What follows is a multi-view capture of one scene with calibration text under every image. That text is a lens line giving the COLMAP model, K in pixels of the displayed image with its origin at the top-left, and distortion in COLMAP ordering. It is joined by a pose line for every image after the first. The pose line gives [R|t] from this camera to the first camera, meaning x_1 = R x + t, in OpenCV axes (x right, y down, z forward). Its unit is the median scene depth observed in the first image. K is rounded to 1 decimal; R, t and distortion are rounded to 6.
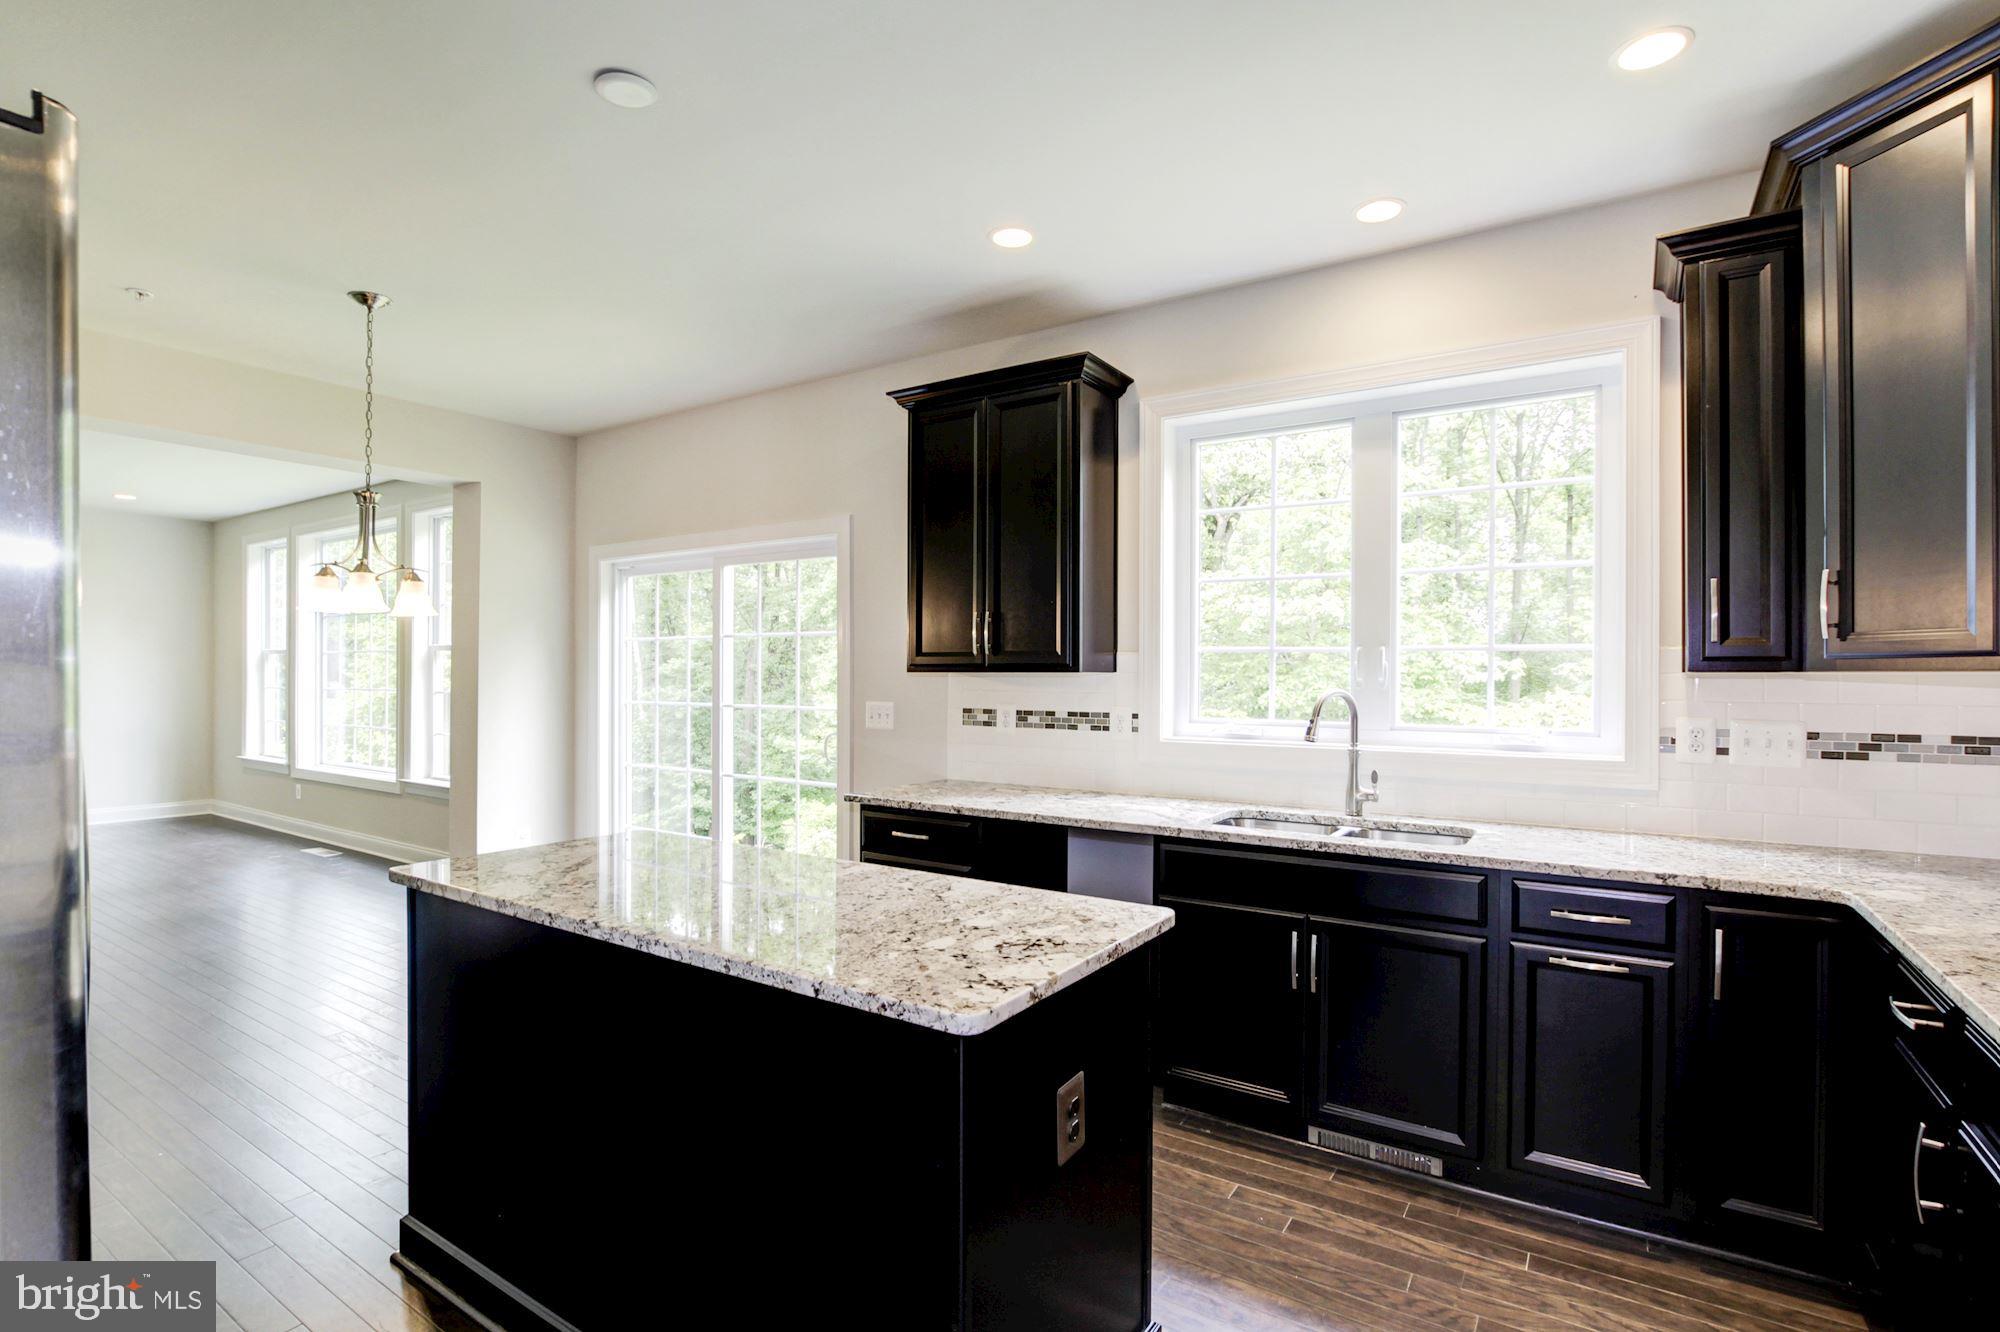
lens RADIAL K [[936.4, 0, 1007.3], [0, 936.4, 671.7], [0, 0, 1]] dist [-0.028496, 0.005047]
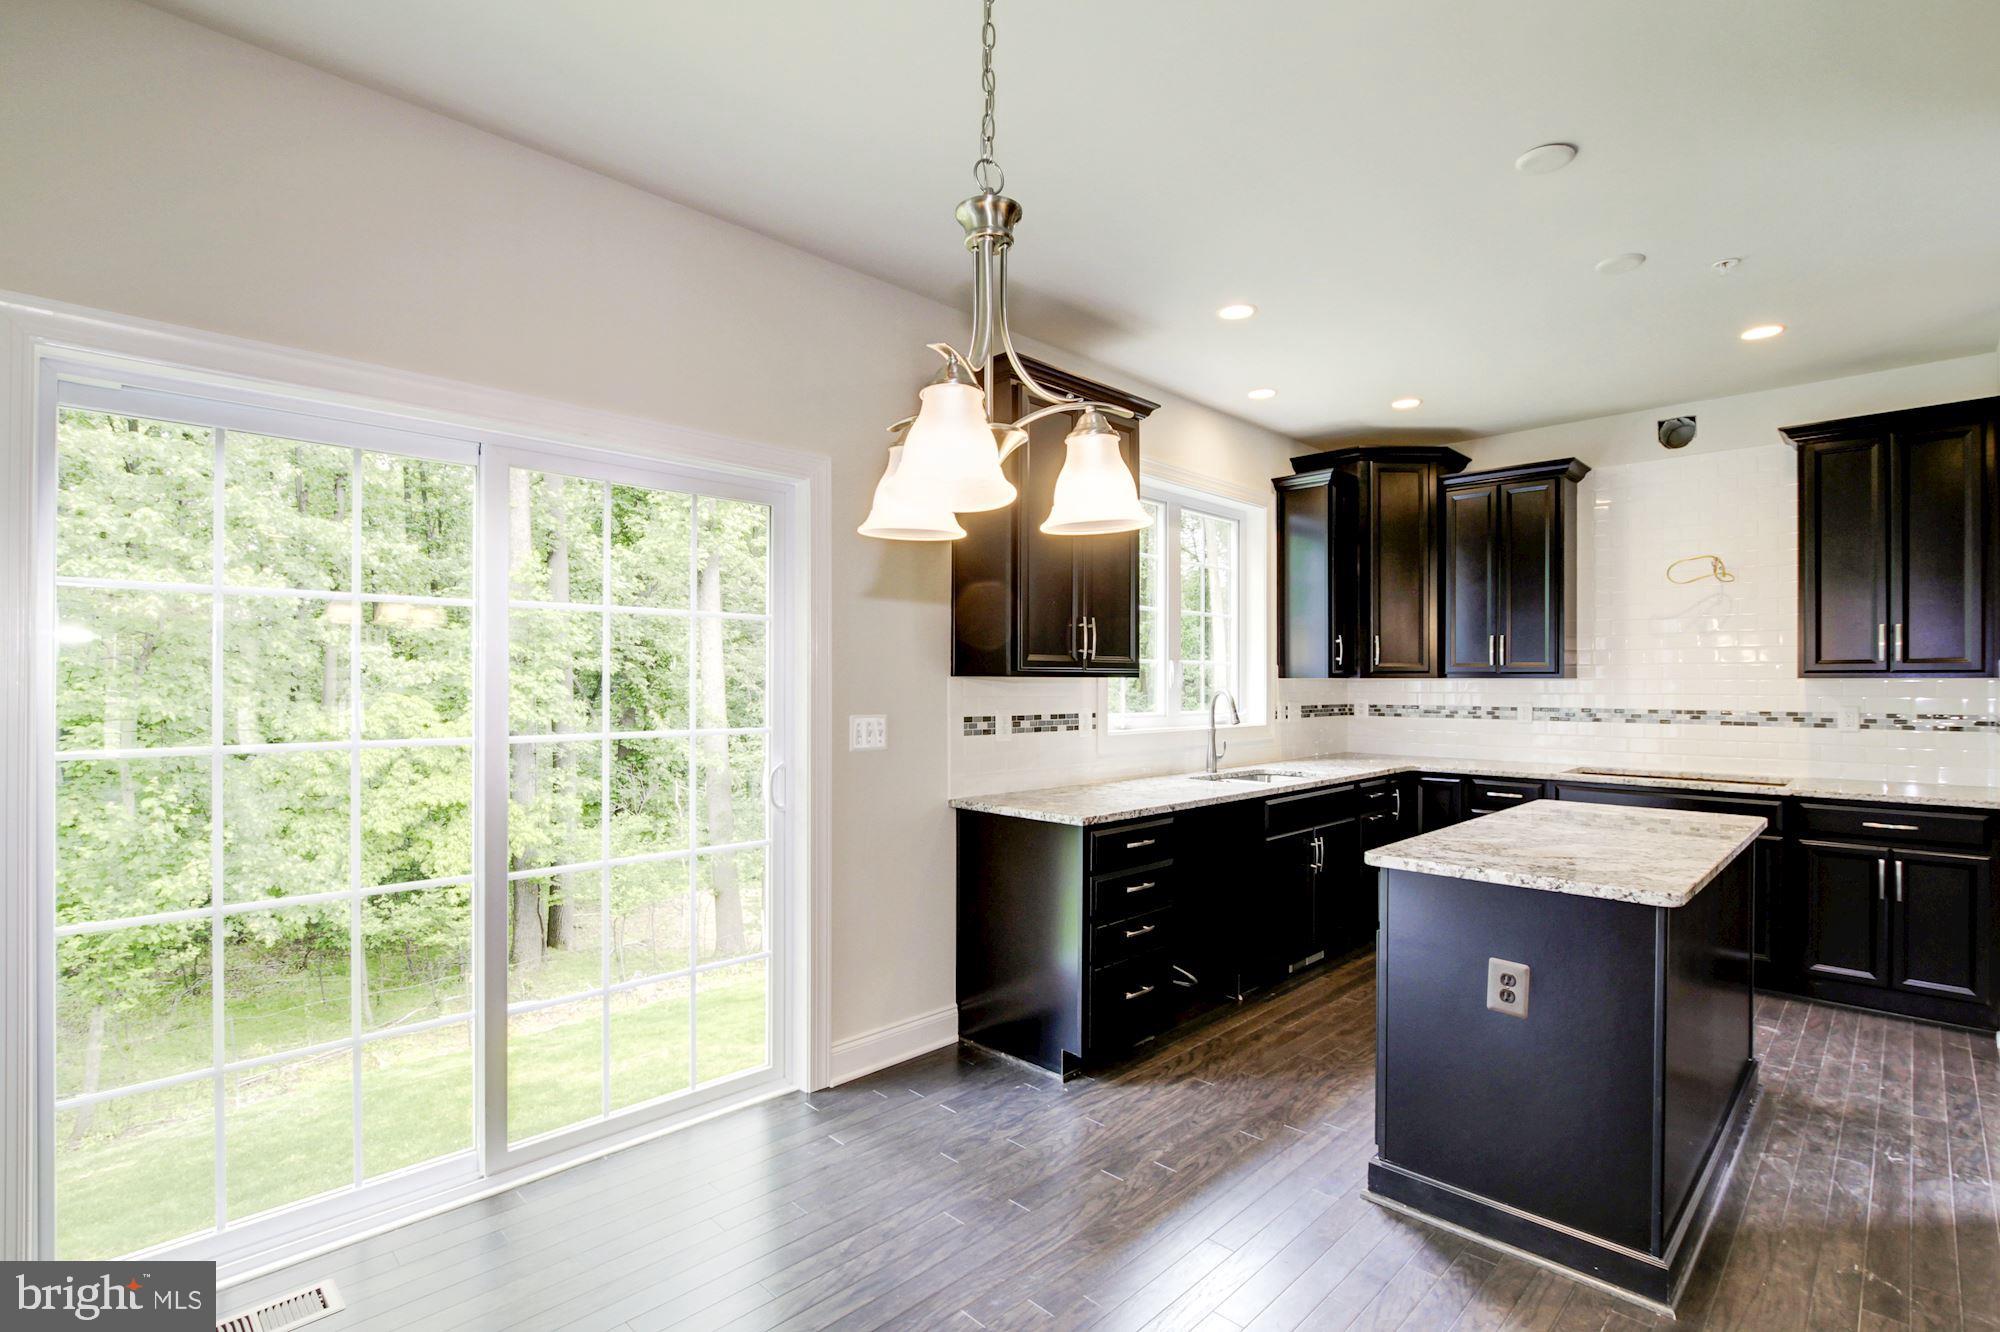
lens RADIAL K [[936.4, 0, 967.1], [0, 936.4, 680.5], [0, 0, 1]] dist [-0.028496, 0.005047]
pose [[0.225295, -0.001167, 0.974290, -1.008011], [-0.005253, 0.999983, 0.002412, 0.002390], [-0.974276, -0.005661, 0.225285, 0.876188]]
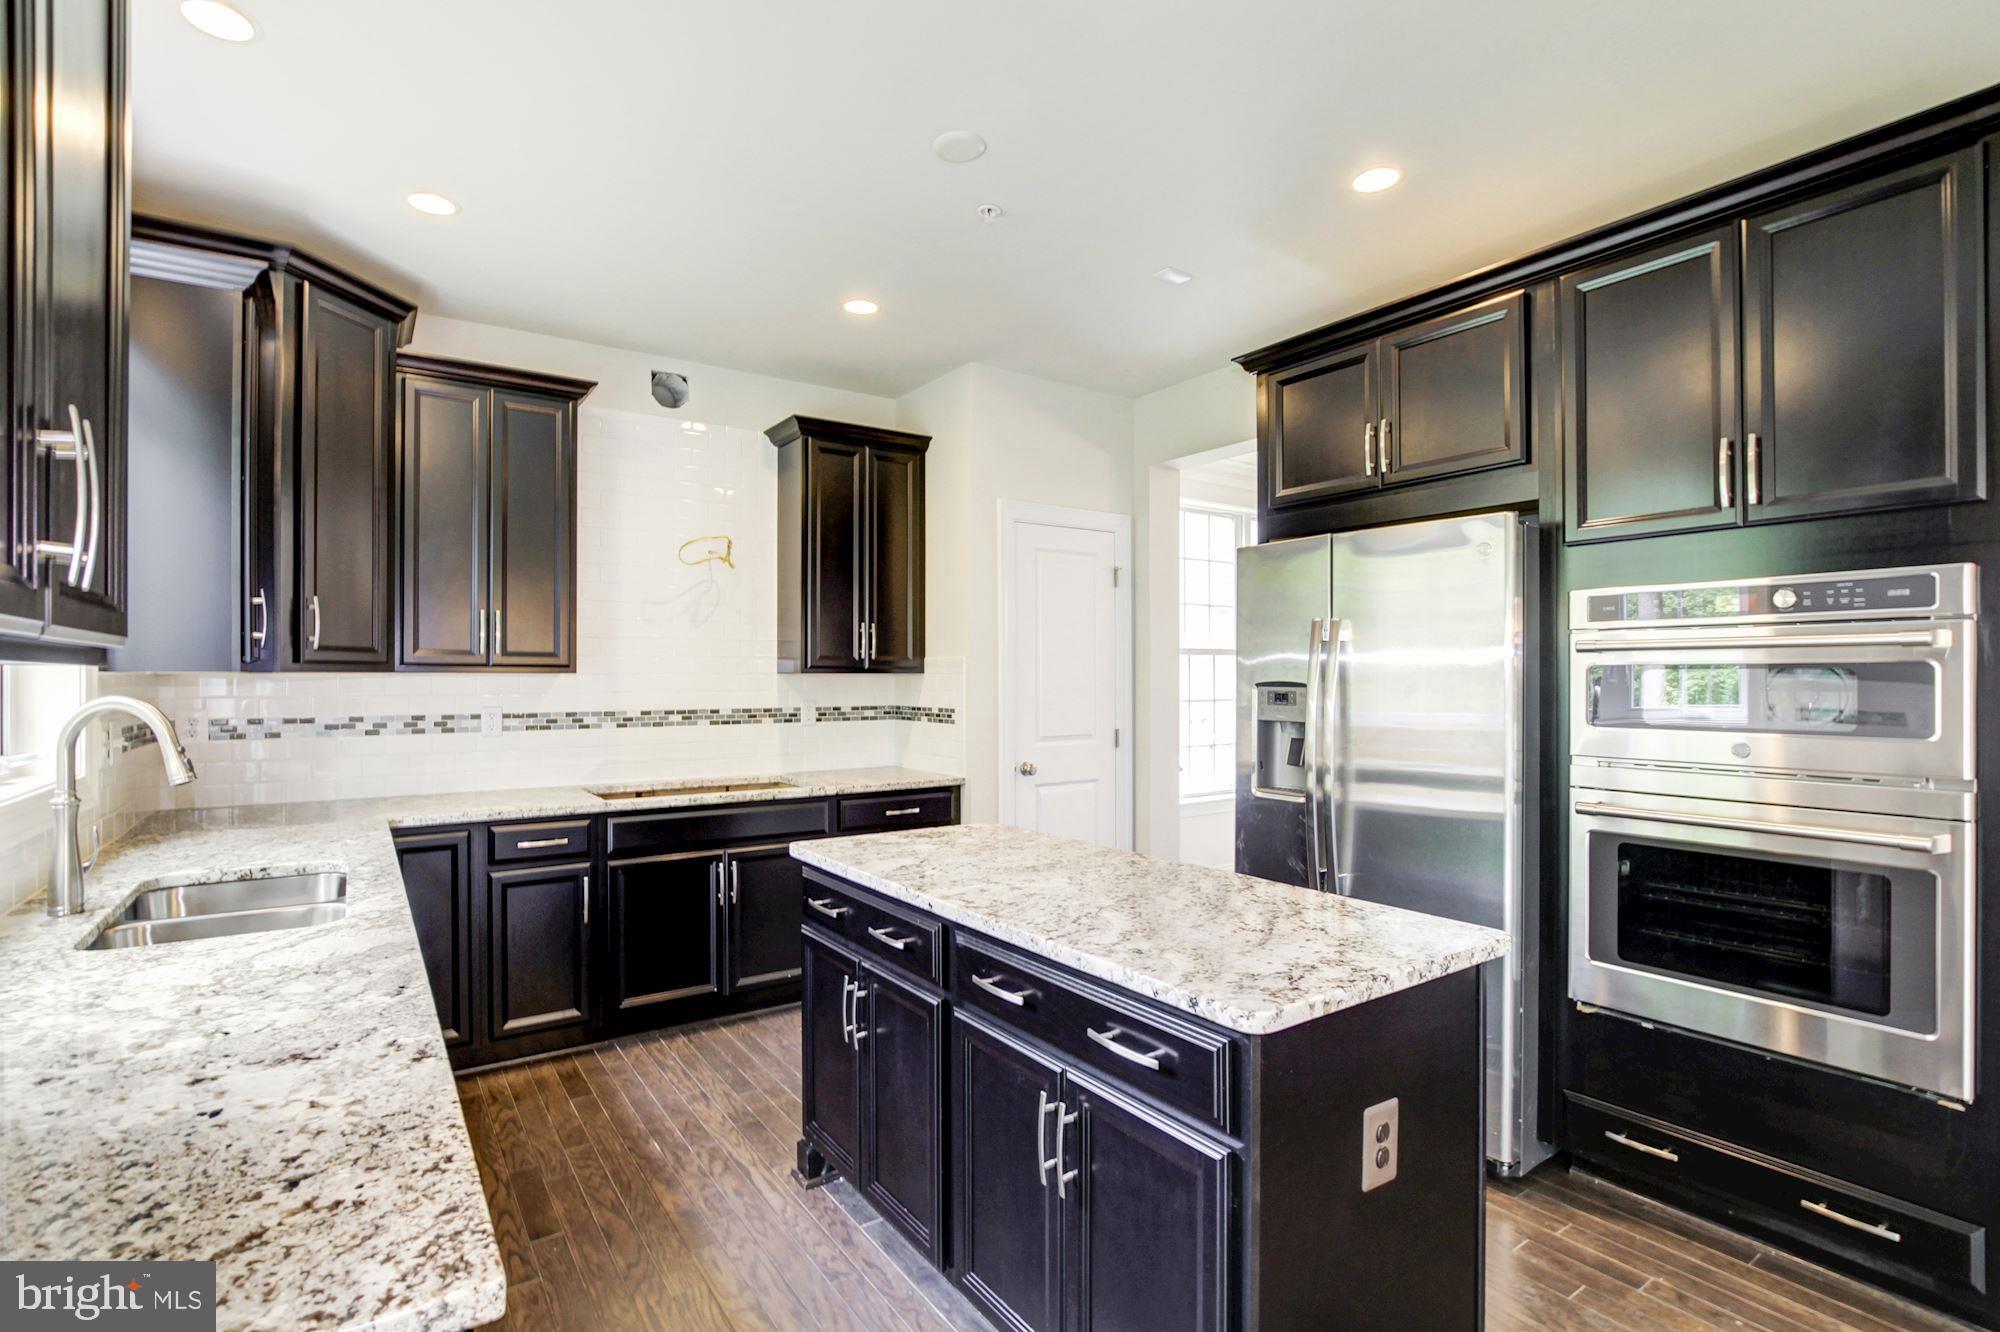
lens RADIAL K [[936.4, 0, 1013.3], [0, 936.4, 686.7], [0, 0, 1]] dist [-0.028496, 0.005047]
pose [[-0.927337, -0.005363, 0.374190, -0.332962], [-0.003102, 0.999973, 0.006645, 0.004031], [-0.374215, 0.005001, -0.927328, 1.095582]]
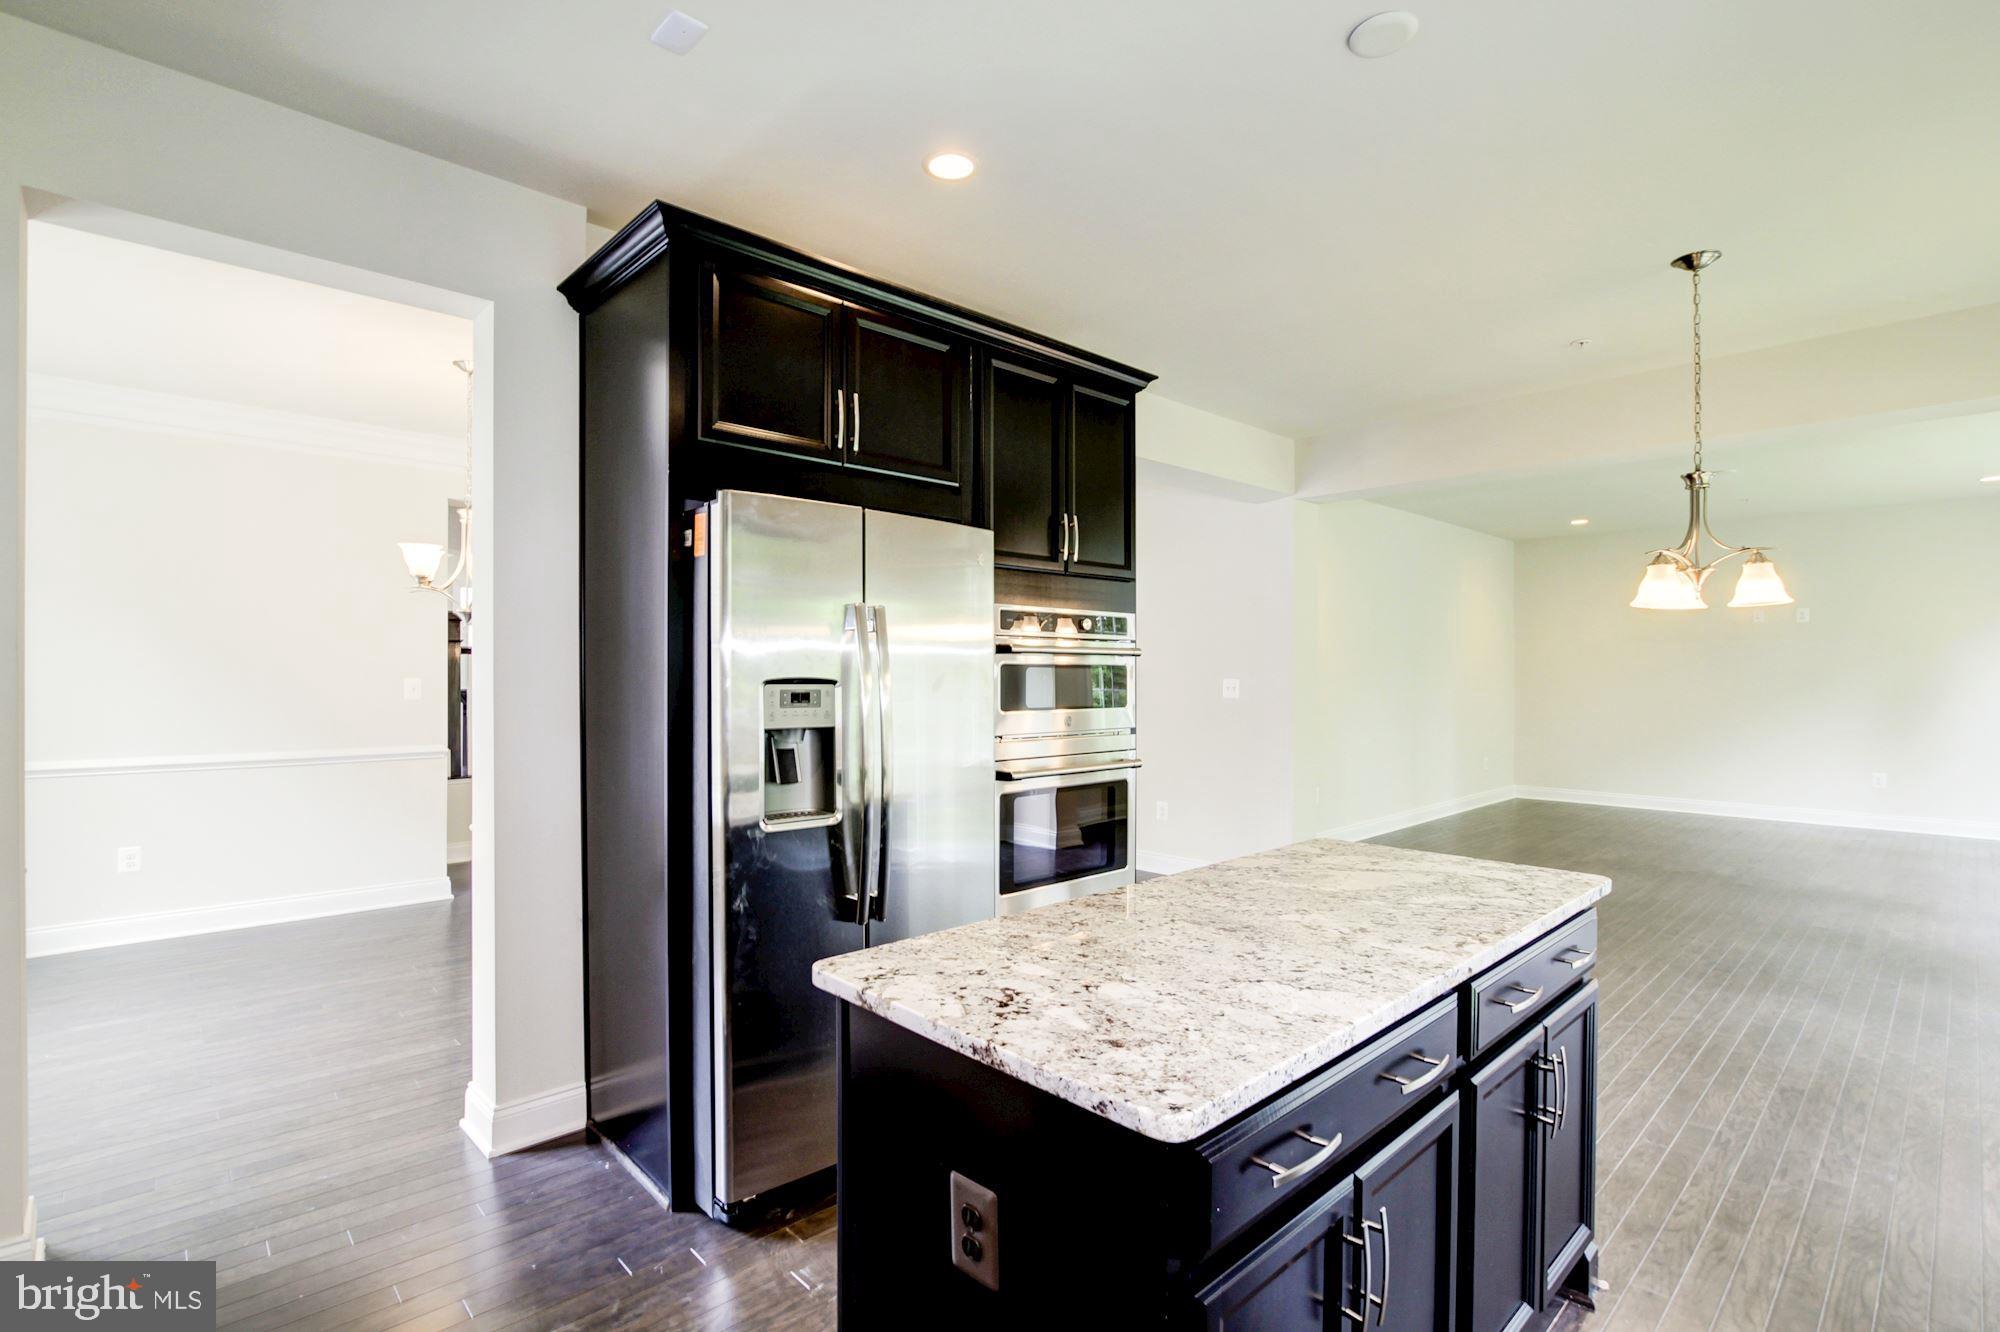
lens RADIAL K [[936.4, 0, 950.9], [0, 936.4, 686.0], [0, 0, 1]] dist [-0.028496, 0.005047]
pose [[-0.272640, 0.006893, -0.962091, 0.354770], [0.001989, 0.999976, 0.006601, 0.006051], [0.962114, -0.000114, -0.272648, 0.513352]]
